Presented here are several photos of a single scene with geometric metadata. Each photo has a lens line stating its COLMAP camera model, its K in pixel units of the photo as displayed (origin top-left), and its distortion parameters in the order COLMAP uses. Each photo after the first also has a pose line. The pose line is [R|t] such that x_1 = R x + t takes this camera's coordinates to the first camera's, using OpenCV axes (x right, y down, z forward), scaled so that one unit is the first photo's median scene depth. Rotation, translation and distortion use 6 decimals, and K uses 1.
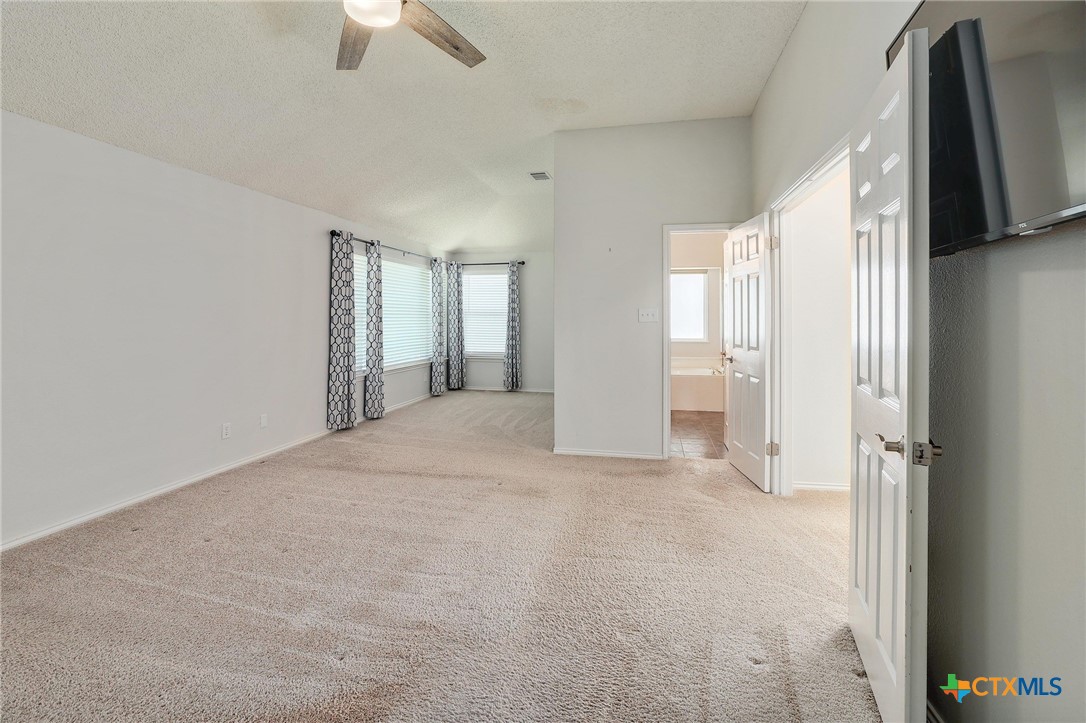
lens RADIAL K [[479.1, 0, 537.6], [0, 479.1, 313.8], [0, 0, 1]] dist [-0.025828, 0.006808]
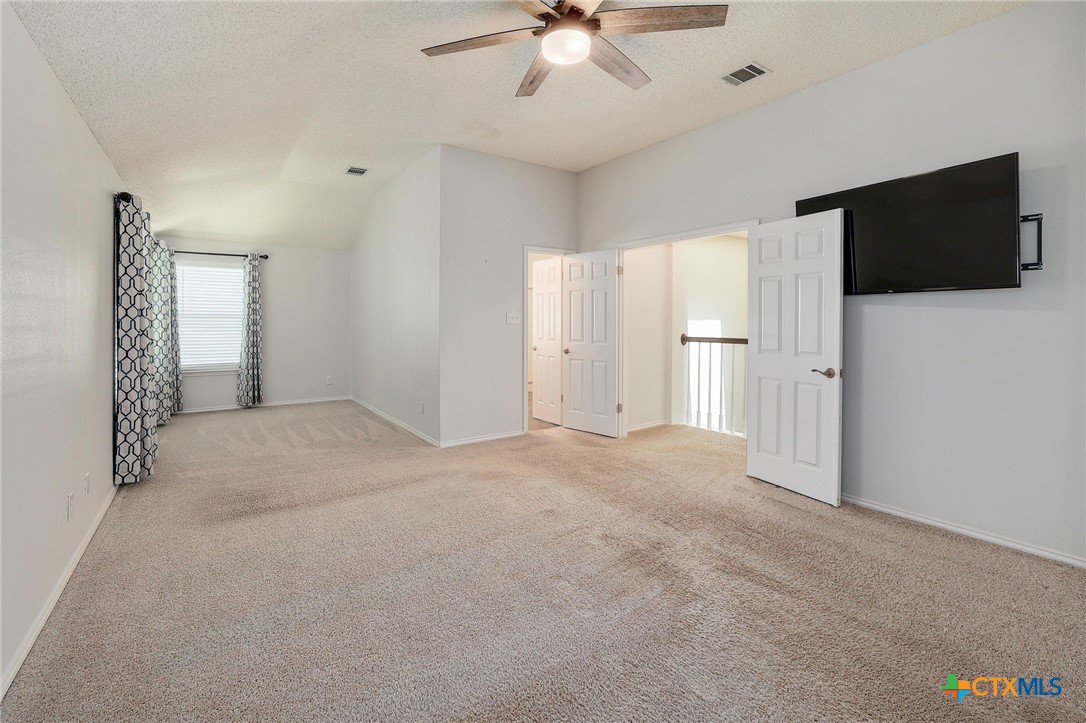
lens RADIAL K [[479.1, 0, 527.3], [0, 479.1, 328.7], [0, 0, 1]] dist [-0.025828, 0.006808]
pose [[0.684507, -0.013580, 0.728880, -0.473671], [-0.004326, 0.999733, 0.022689, 0.001296], [-0.728994, -0.018684, 0.684265, 0.106109]]
